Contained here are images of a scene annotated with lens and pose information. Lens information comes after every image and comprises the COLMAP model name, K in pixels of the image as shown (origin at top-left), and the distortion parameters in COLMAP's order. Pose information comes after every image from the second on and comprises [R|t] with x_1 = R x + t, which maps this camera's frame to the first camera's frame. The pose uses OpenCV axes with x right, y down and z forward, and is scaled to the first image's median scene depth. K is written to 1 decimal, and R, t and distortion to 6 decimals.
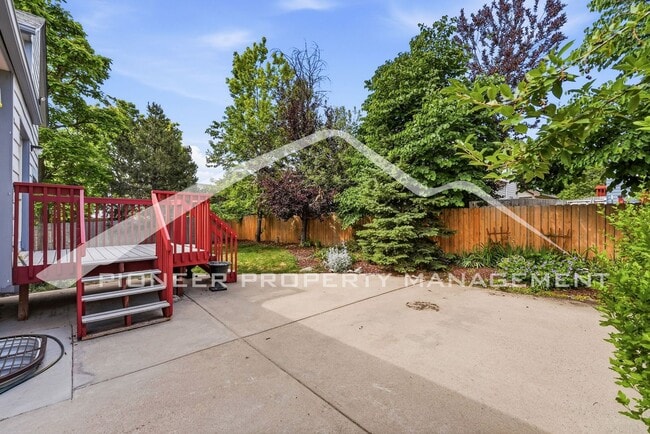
lens RADIAL K [[257.3, 0, 325.3], [0, 257.3, 219.1], [0, 0, 1]] dist [0.000705, 0.000042]
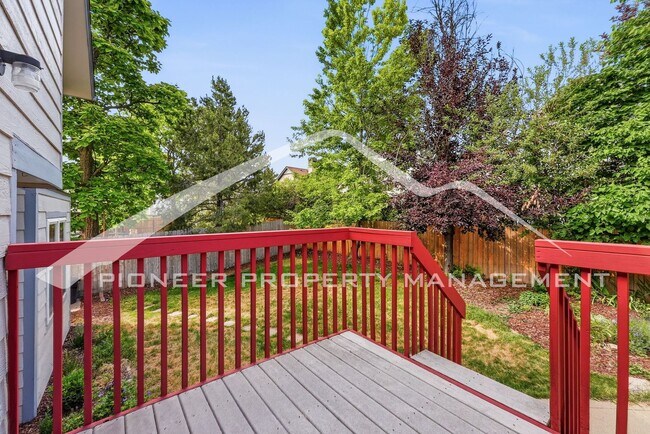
lens RADIAL K [[257.3, 0, 325.5], [0, 257.3, 214.9], [0, 0, 1]] dist [0.000705, 0.000042]
pose [[0.994077, 0.002299, -0.108657, -0.289750], [-0.001234, 0.999951, 0.009866, -0.046273], [0.108674, -0.009673, 0.994030, 0.284145]]
